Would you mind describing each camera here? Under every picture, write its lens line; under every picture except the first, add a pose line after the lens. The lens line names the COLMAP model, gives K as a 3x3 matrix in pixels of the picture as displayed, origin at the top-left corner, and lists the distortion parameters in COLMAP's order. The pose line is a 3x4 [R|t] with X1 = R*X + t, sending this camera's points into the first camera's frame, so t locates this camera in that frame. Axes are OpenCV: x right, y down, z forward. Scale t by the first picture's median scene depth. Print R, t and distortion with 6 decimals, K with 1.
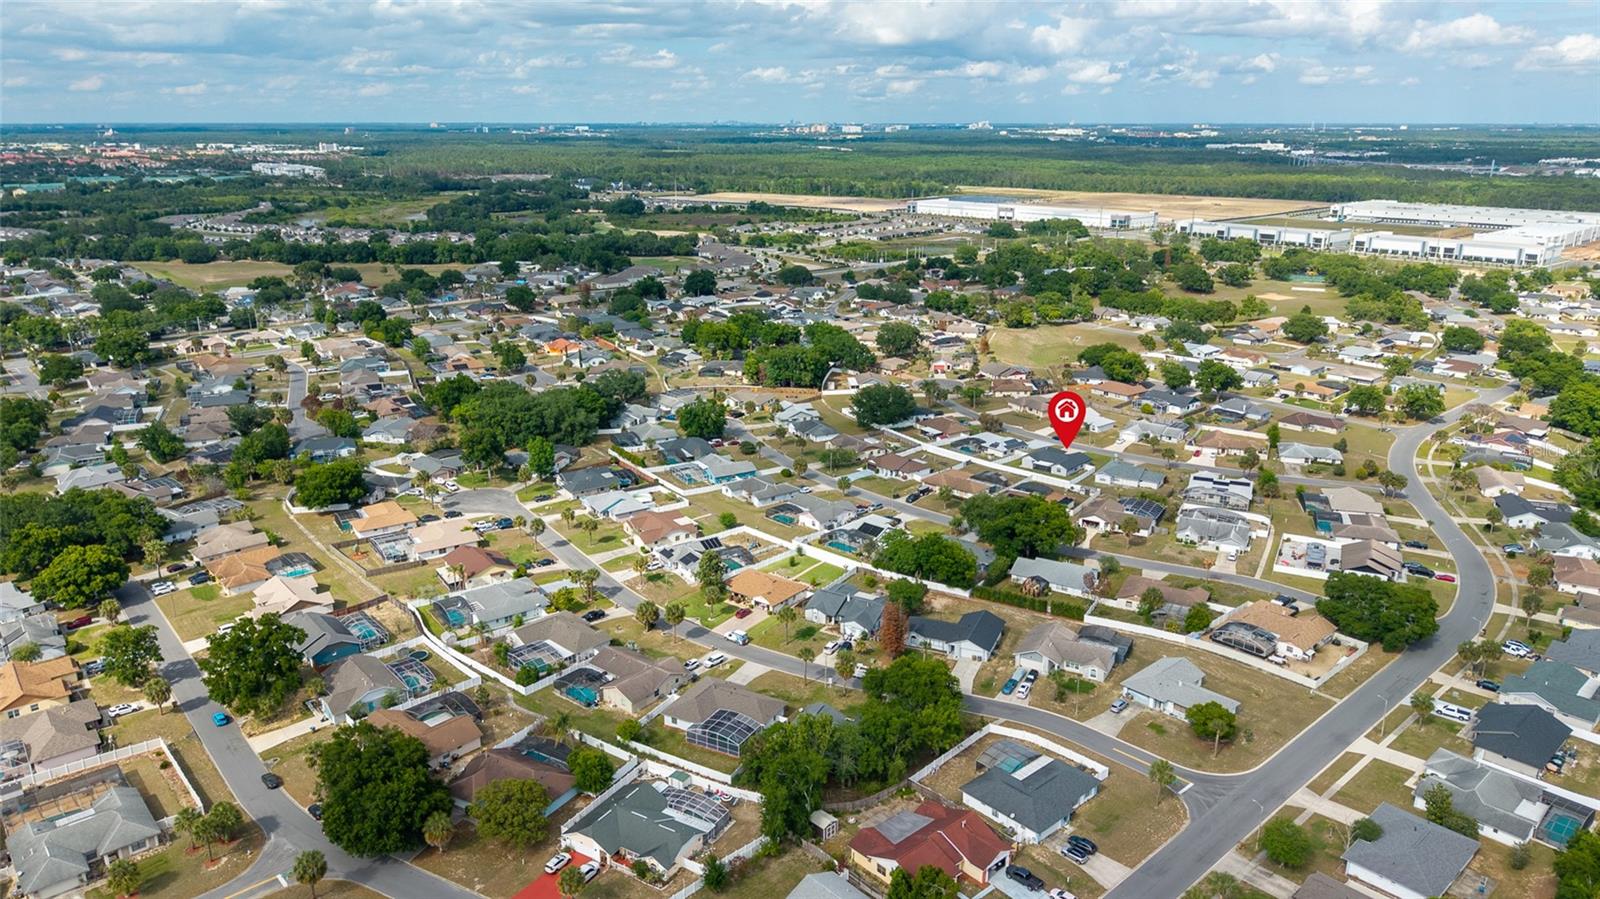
lens RADIAL K [[1082.8, 0, 800.9], [0, 1082.8, 448.9], [0, 0, 1]] dist [0.001266, -0.009696]
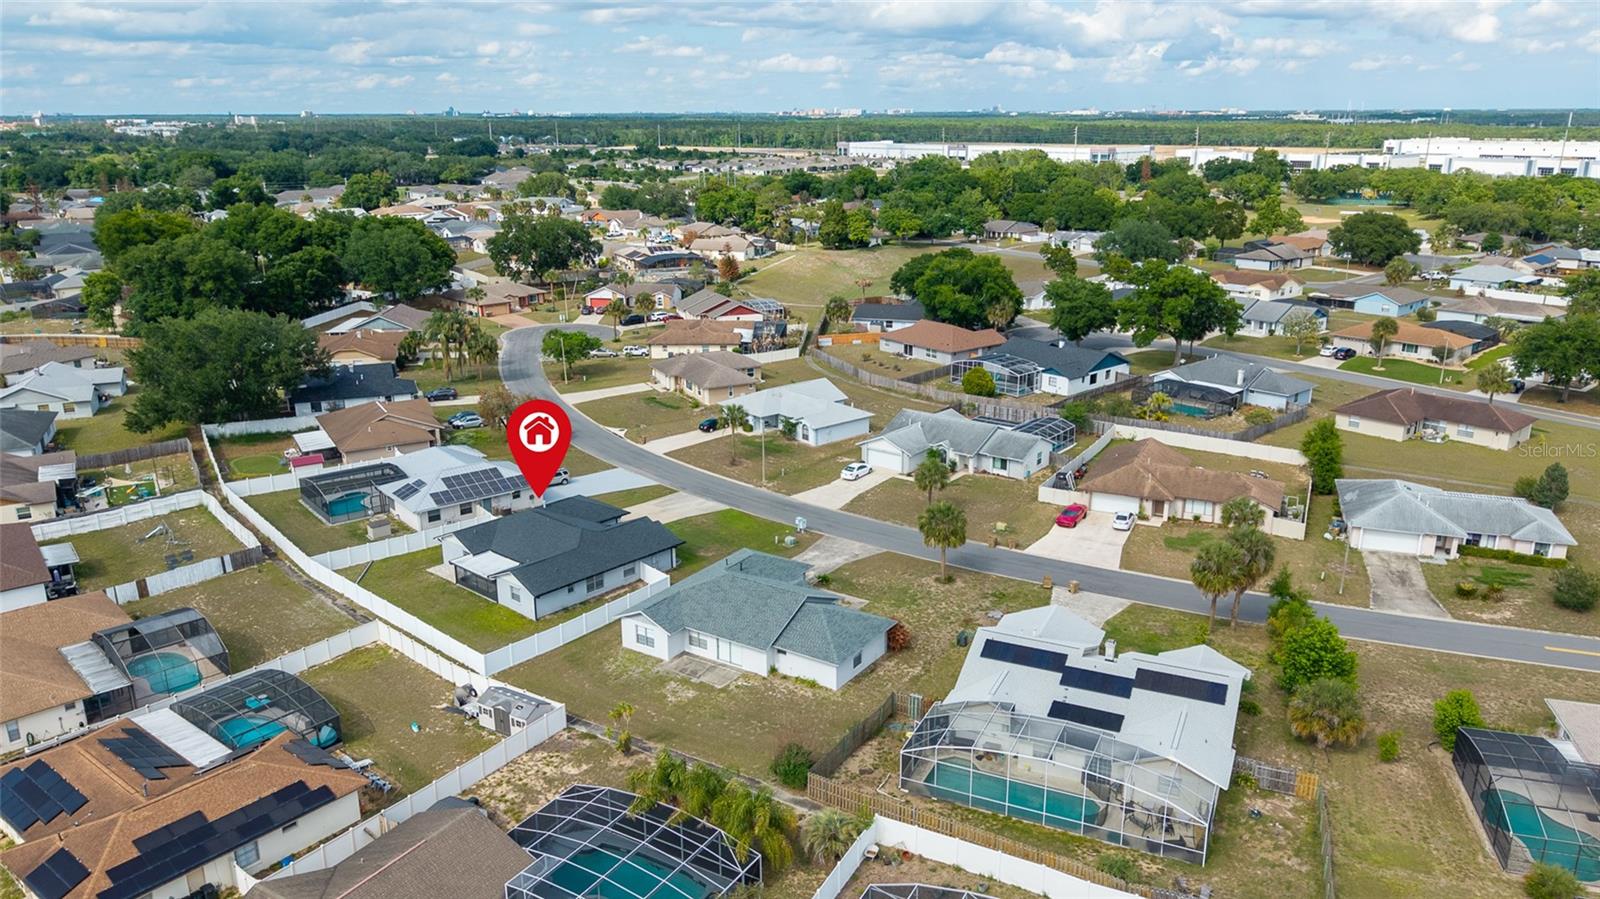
lens RADIAL K [[1082.8, 0, 799.6], [0, 1082.8, 448.4], [0, 0, 1]] dist [0.001266, -0.009696]
pose [[0.999656, -0.000472, -0.026229, 0.269520], [0.000375, 0.999993, -0.003680, -0.012480], [0.026231, 0.003669, 0.999649, 0.627930]]
